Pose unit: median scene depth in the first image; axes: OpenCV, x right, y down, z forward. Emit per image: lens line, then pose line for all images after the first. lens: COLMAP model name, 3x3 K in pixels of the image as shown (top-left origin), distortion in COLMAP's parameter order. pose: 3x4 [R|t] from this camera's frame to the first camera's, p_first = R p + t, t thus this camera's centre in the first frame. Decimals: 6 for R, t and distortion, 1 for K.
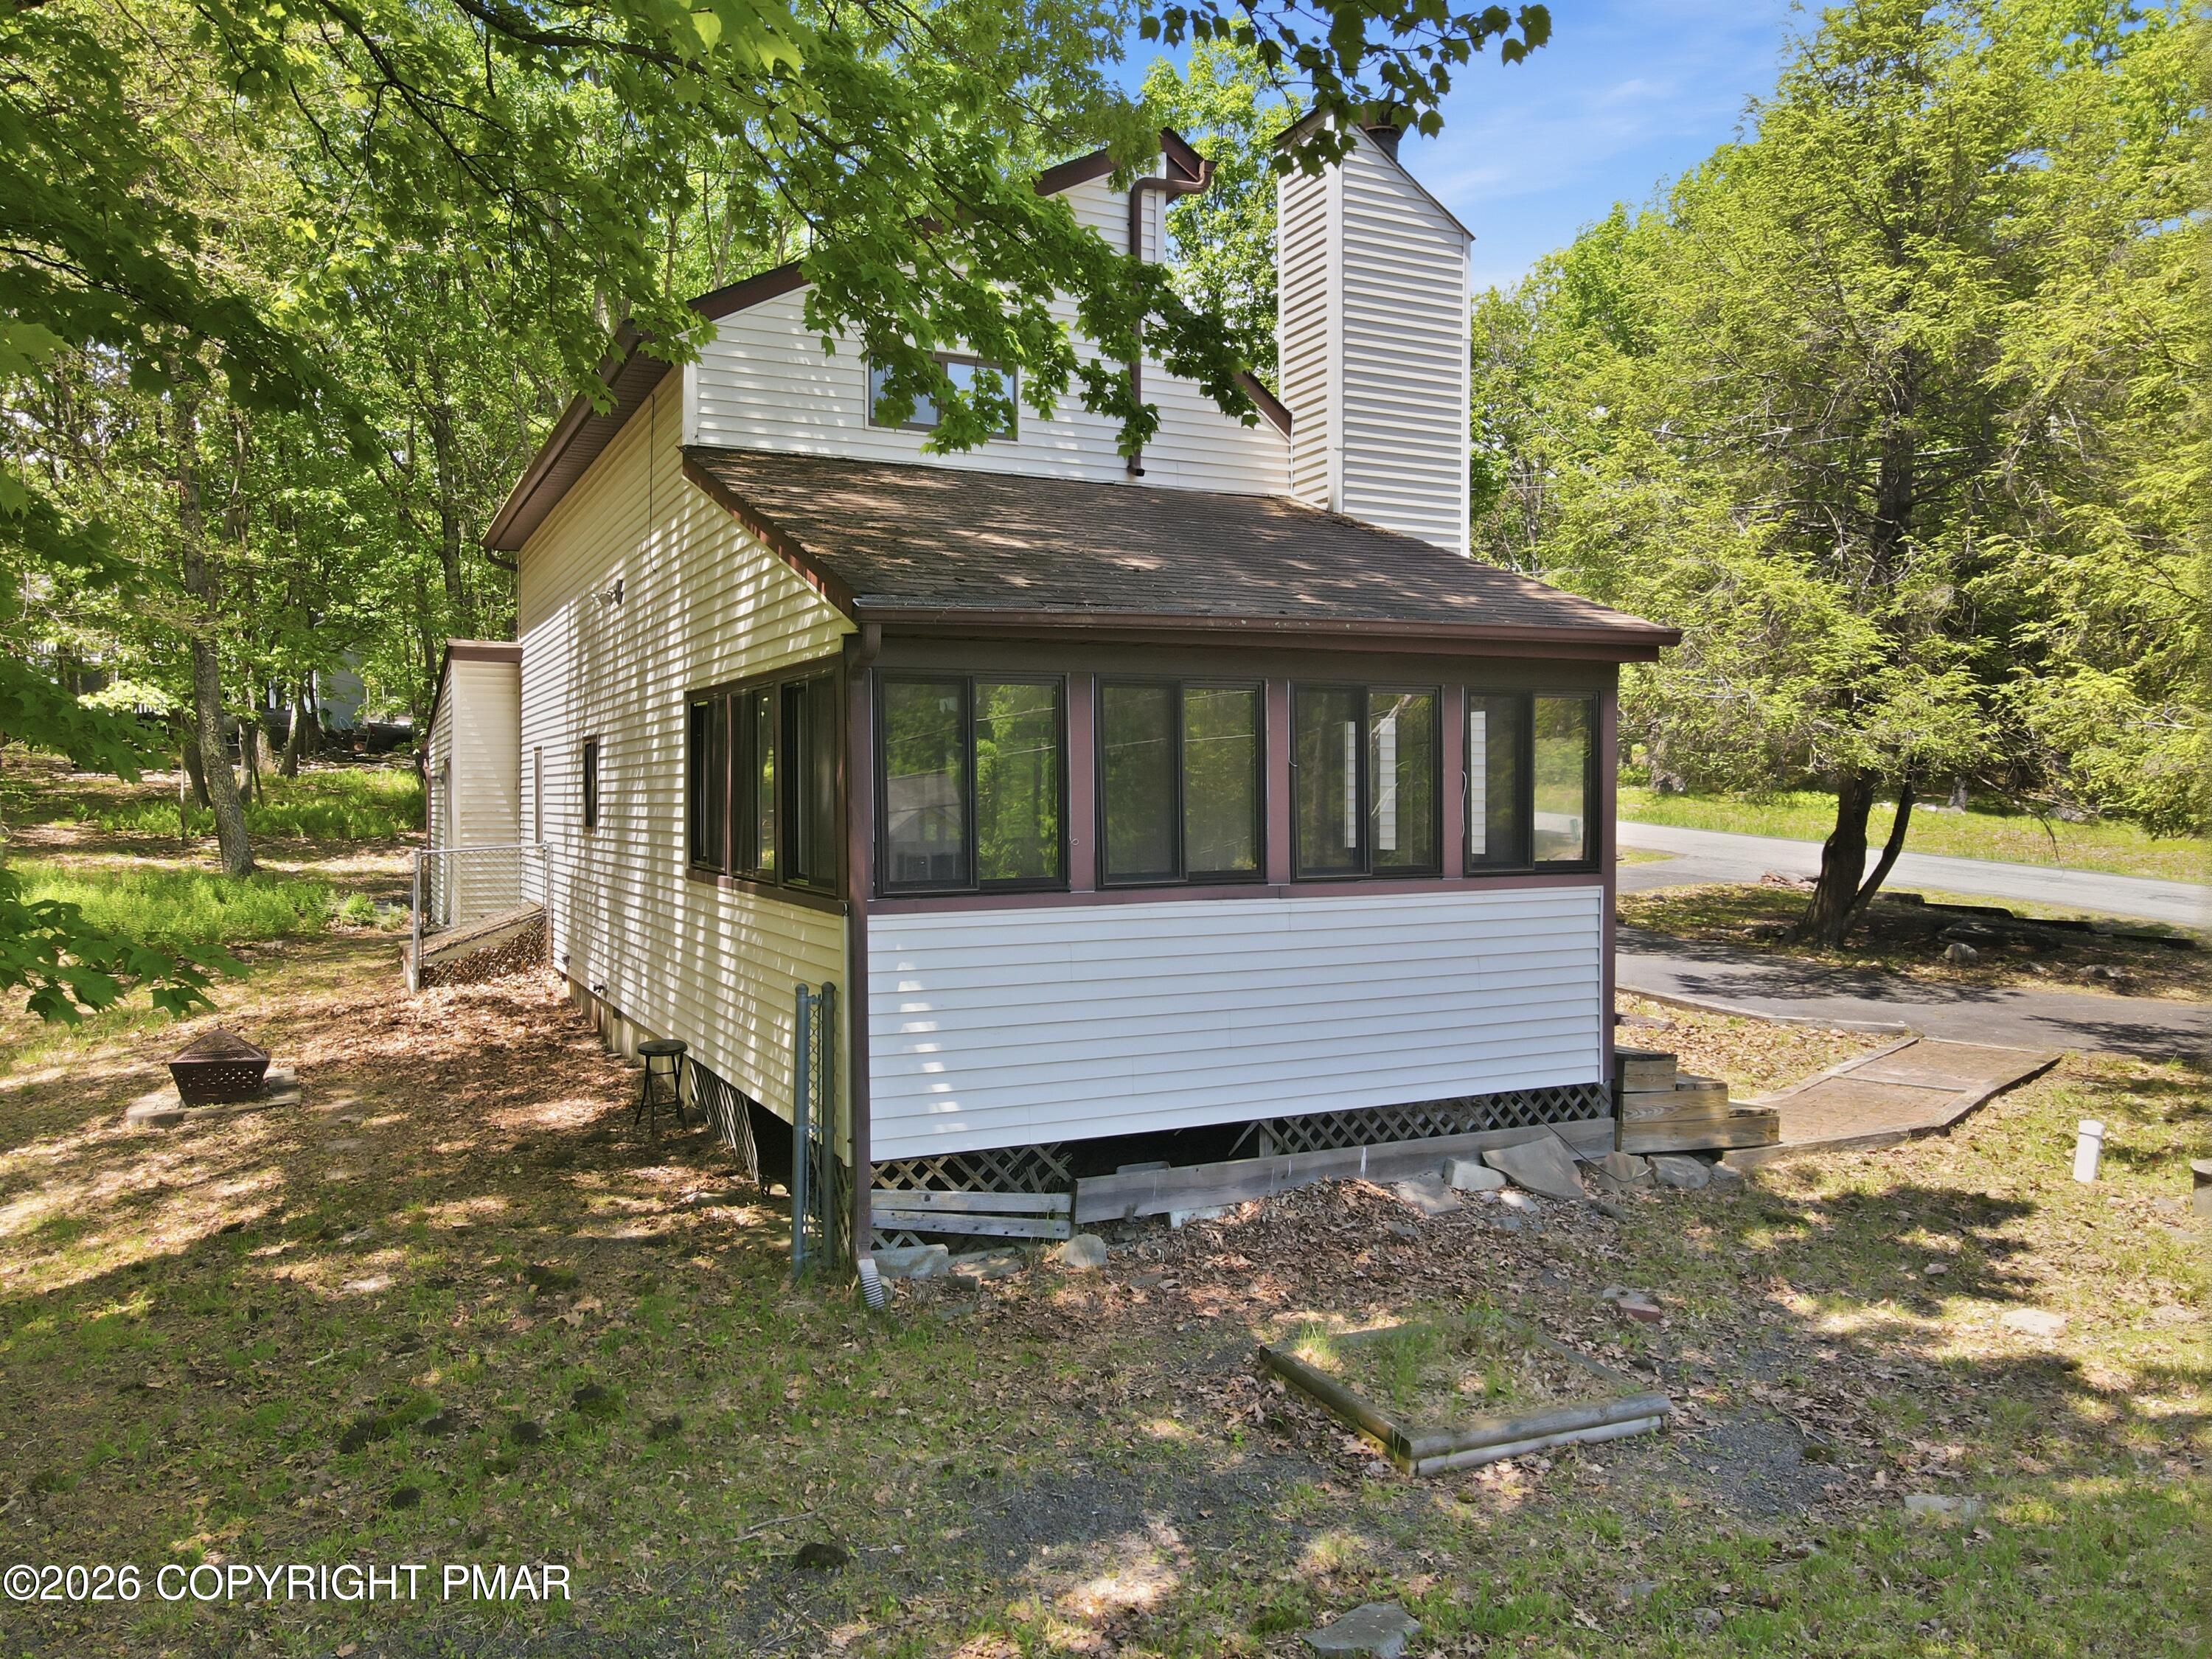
lens RADIAL K [[1607.8, 0, 1106.0], [0, 1607.8, 829.5], [0, 0, 1]] dist [0.003082, -0.006484]
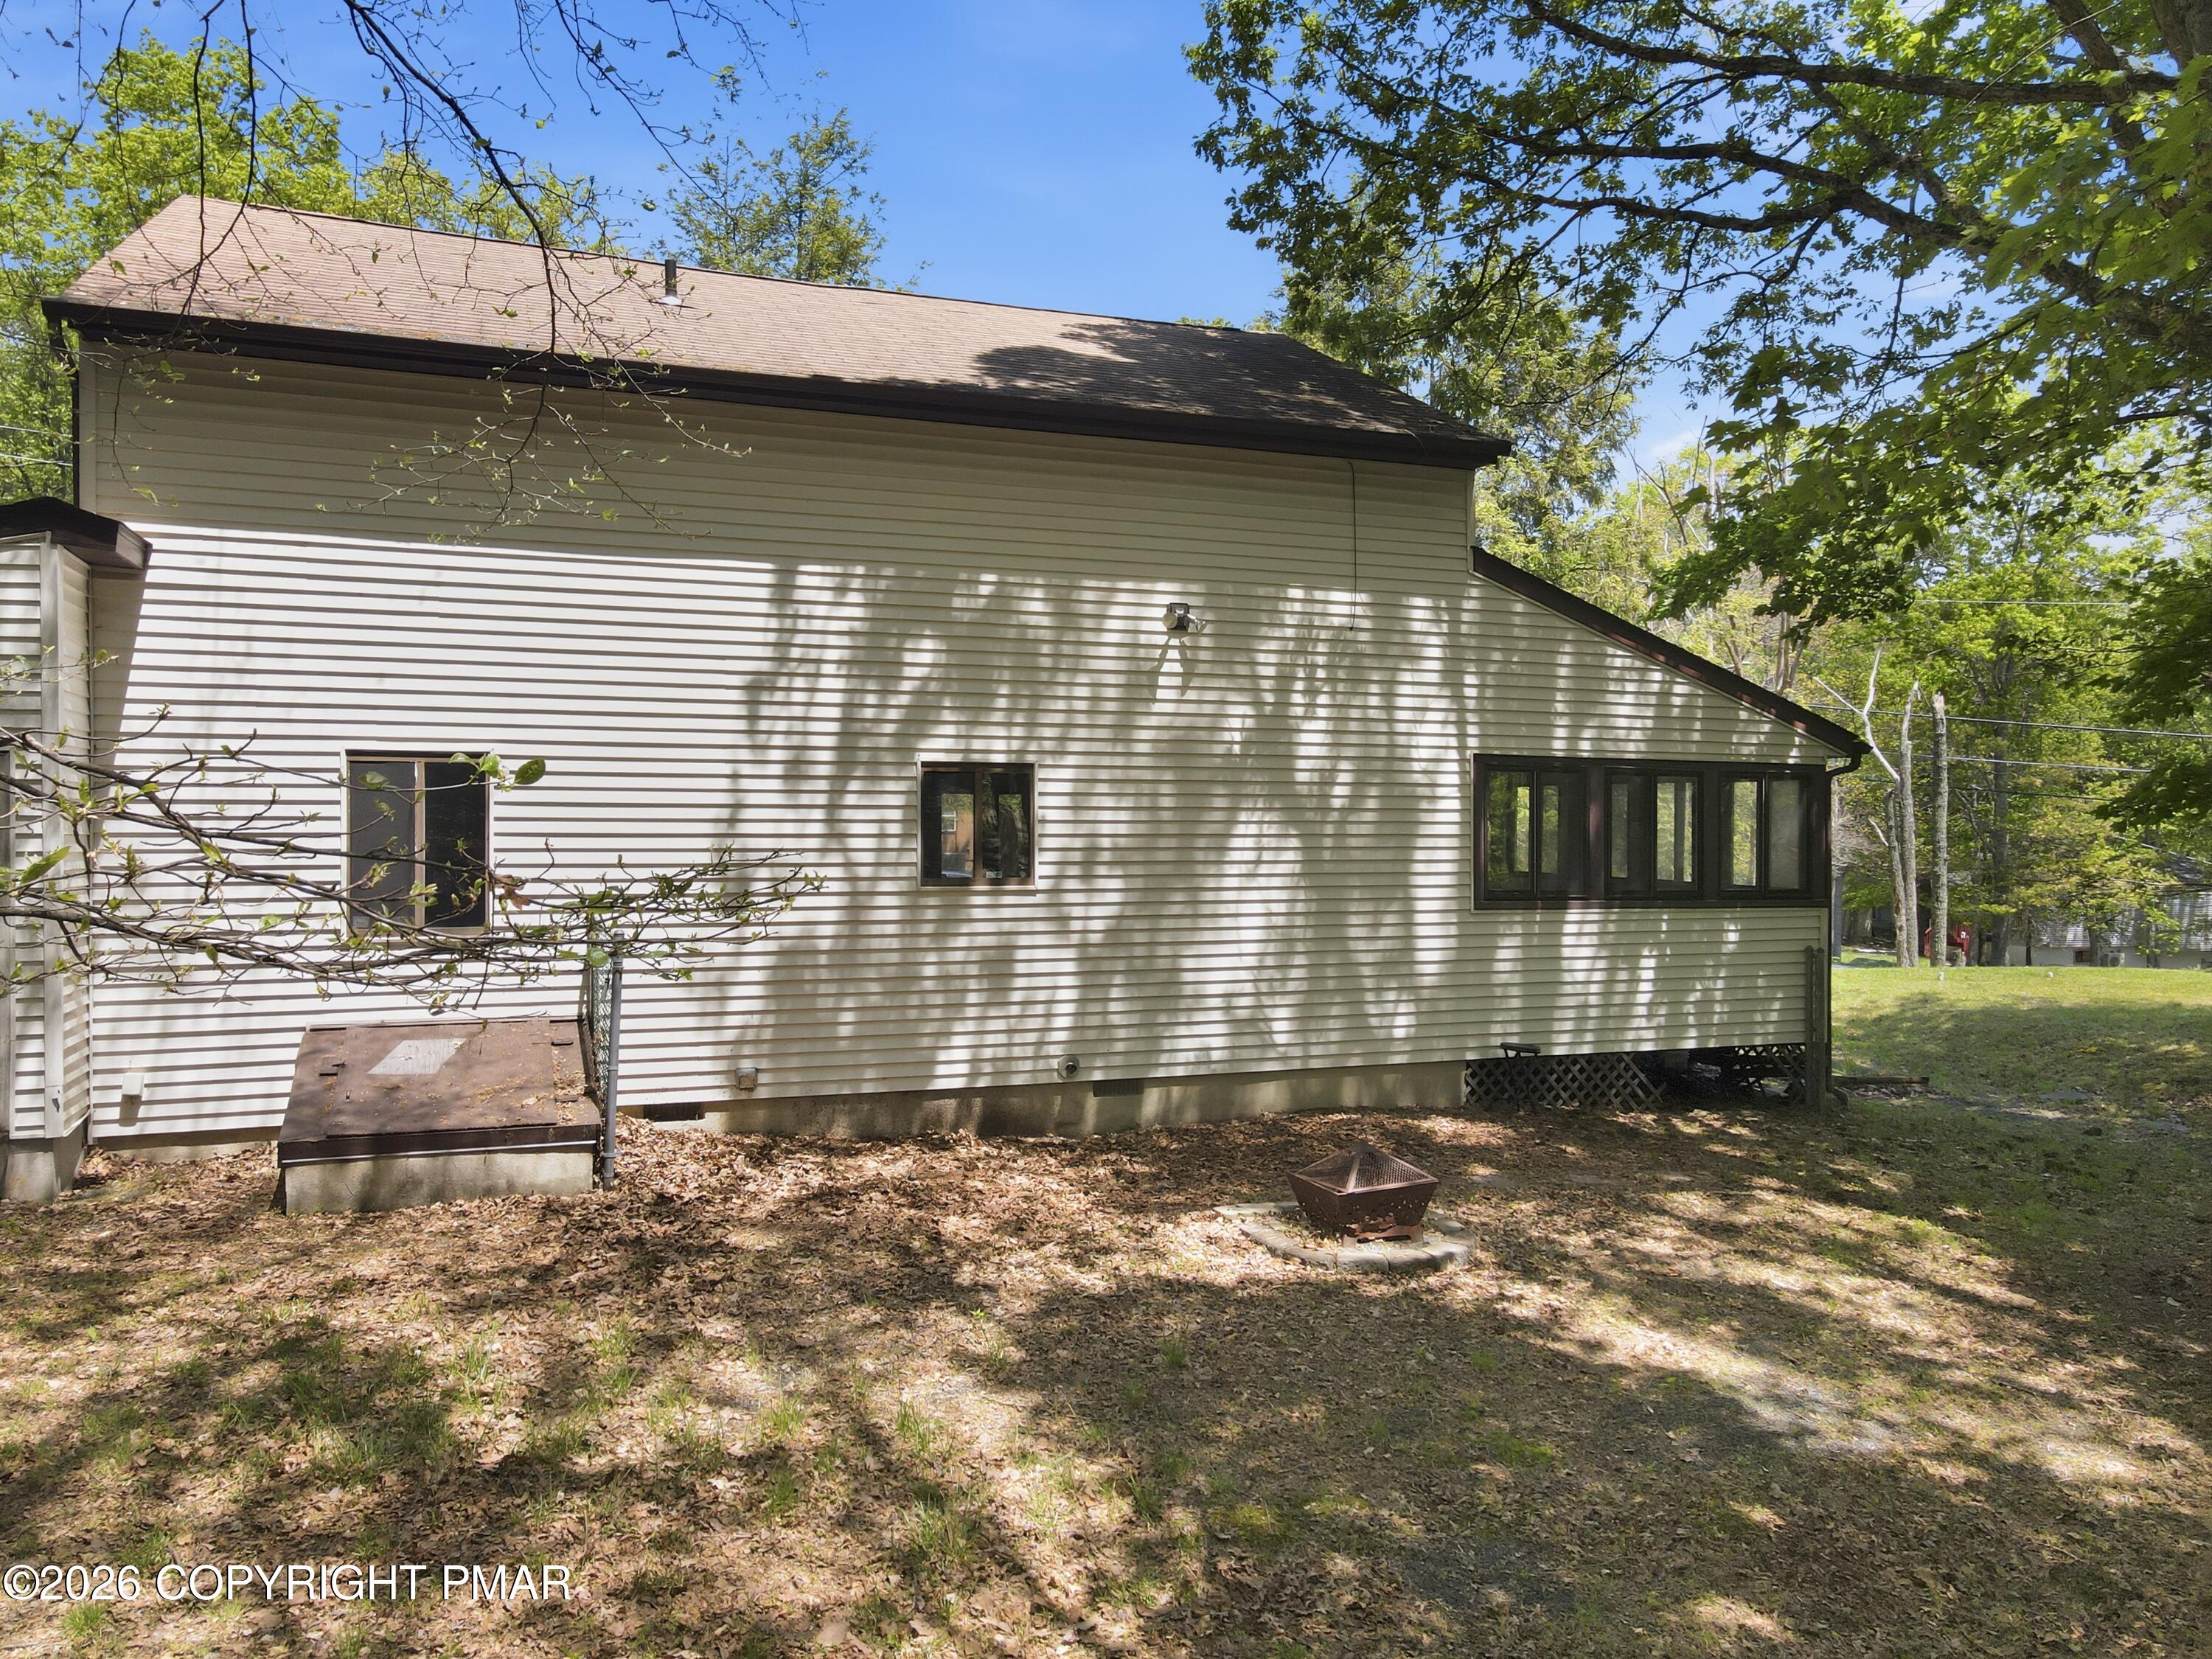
lens RADIAL K [[1607.8, 0, 1106.0], [0, 1607.8, 829.5], [0, 0, 1]] dist [0.003082, -0.006484]
pose [[0.088811, 0.003914, 0.996041, -1.883913], [0.022298, 0.999734, -0.005917, -0.035497], [-0.995799, 0.022735, 0.088700, 1.489683]]
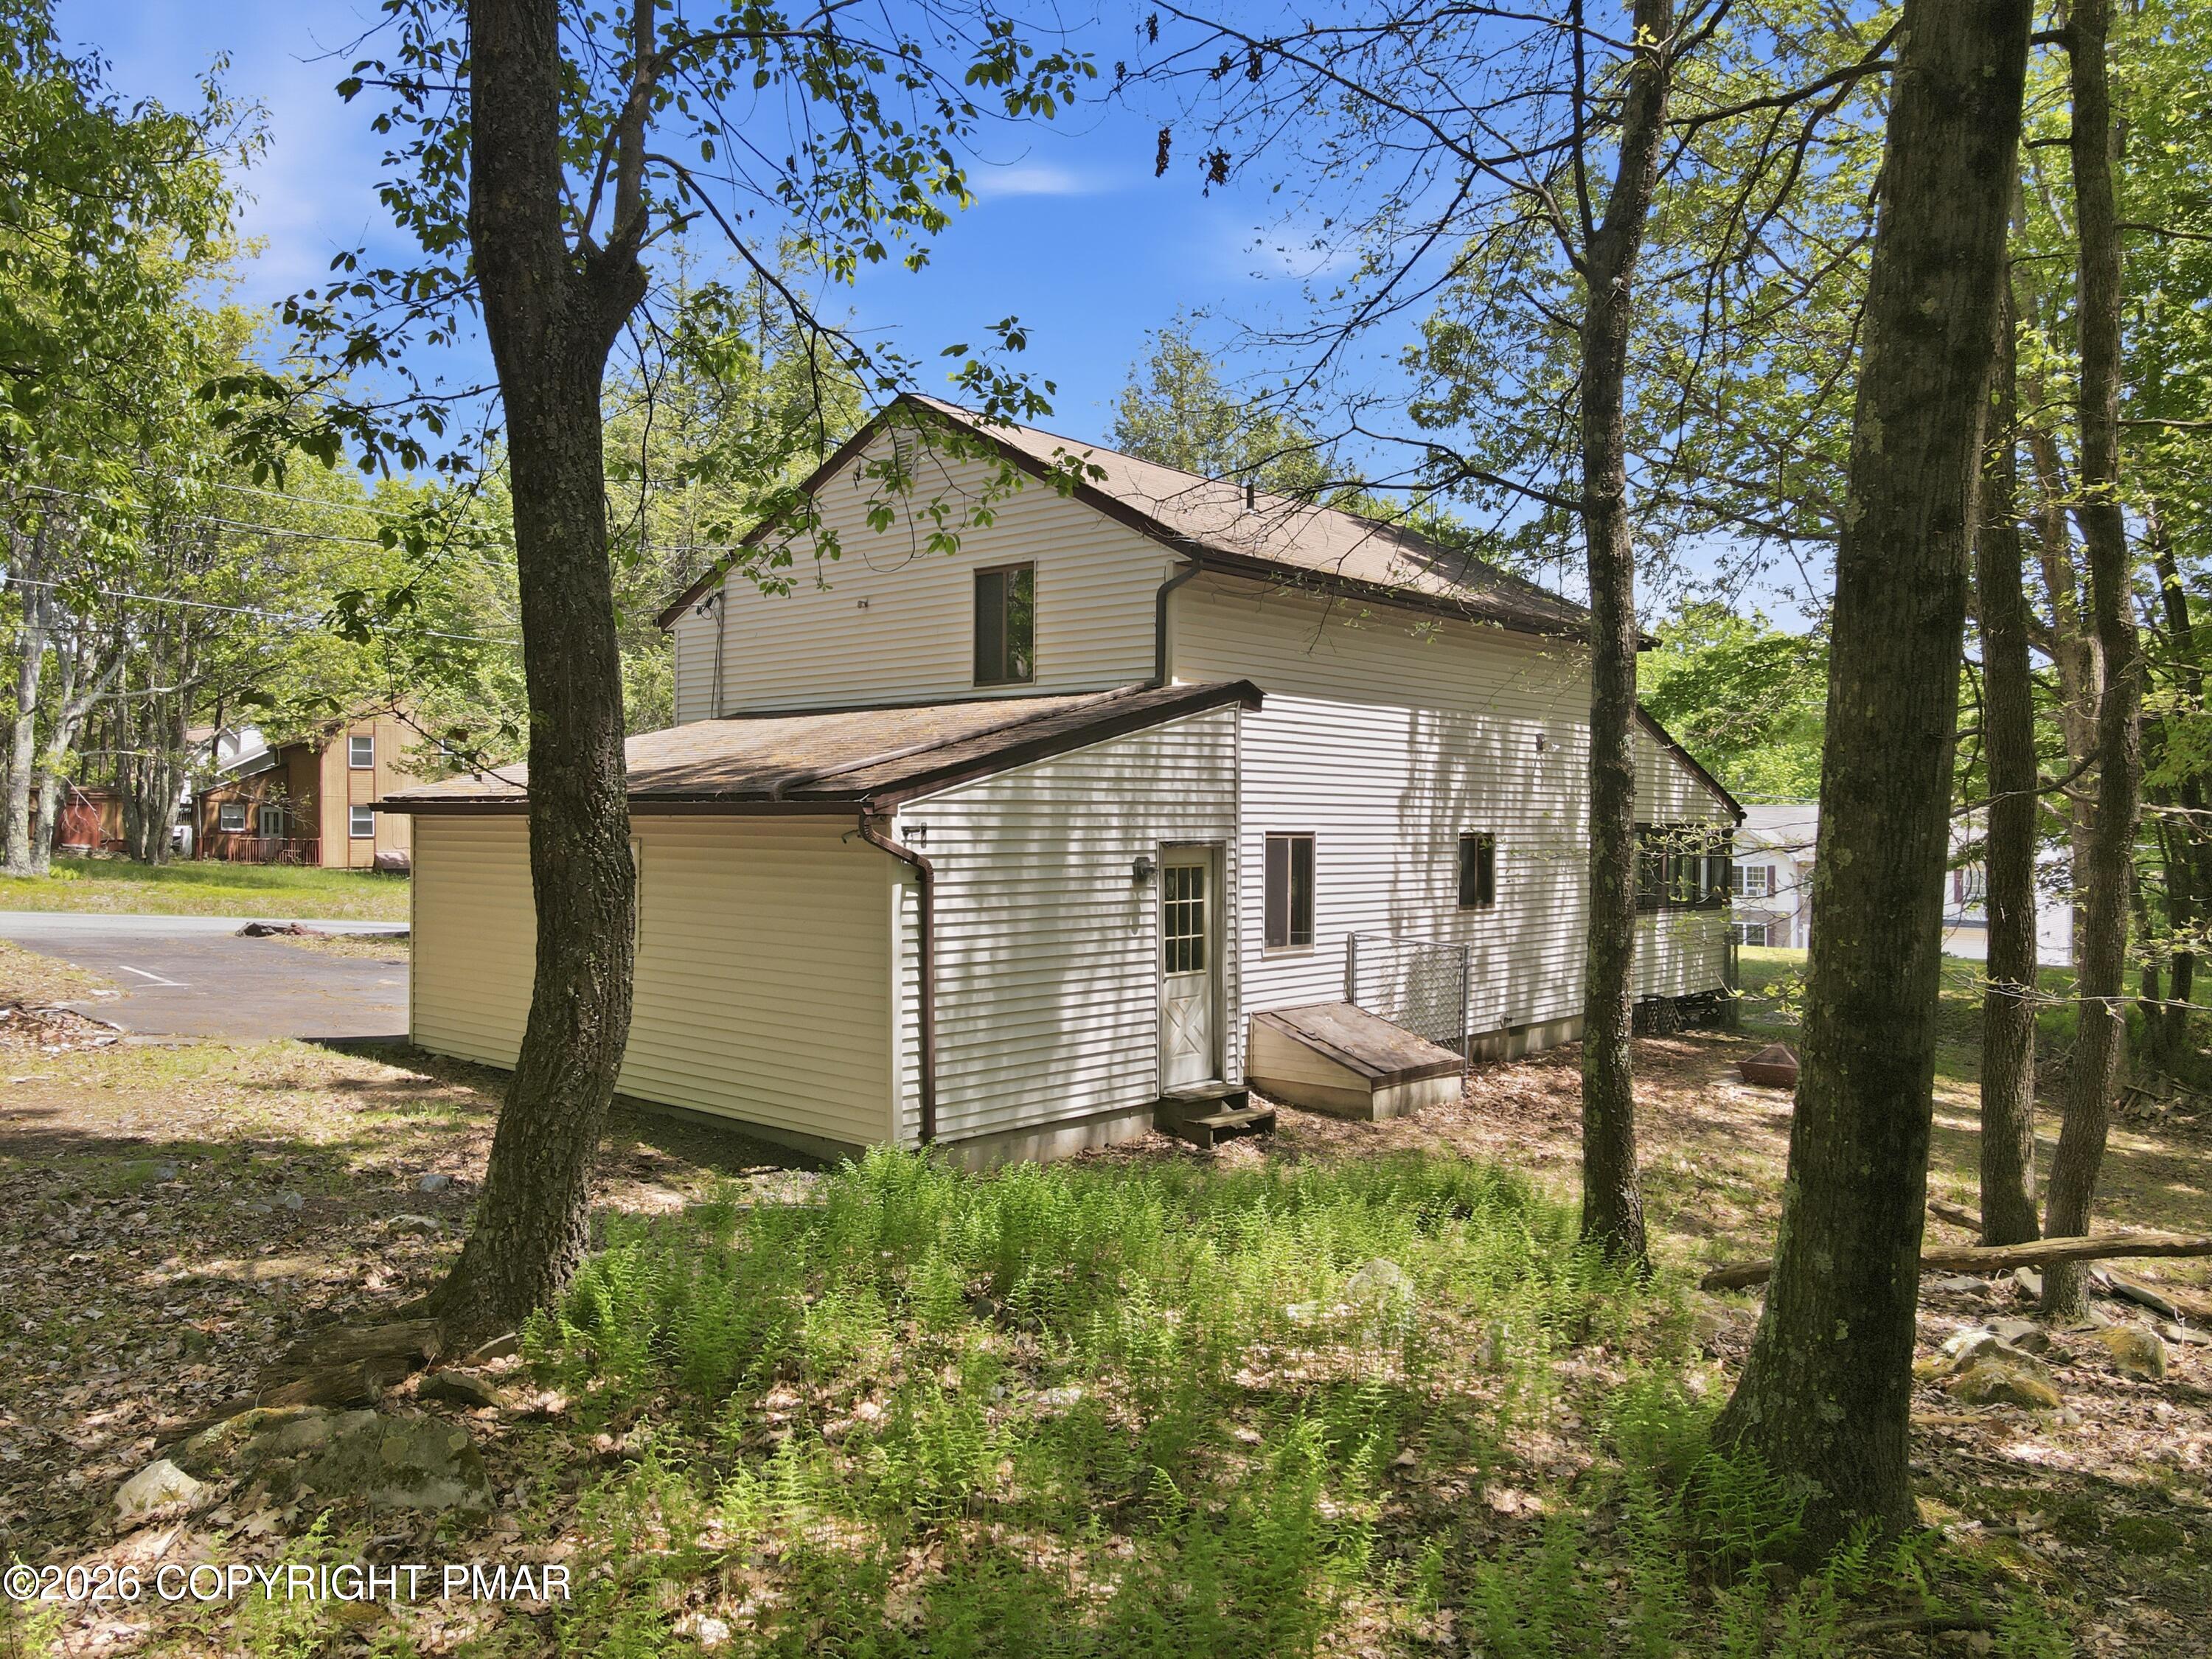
lens RADIAL K [[1604.9, 0, 1107.3], [0, 1604.9, 820.1], [0, 0, 1]] dist [-0.005258, 0.001306]
pose [[-0.367595, 0.002540, 0.929983, -2.377924], [0.015142, 0.999880, 0.003255, -0.134601], [-0.929863, 0.015278, -0.367589, 2.970660]]
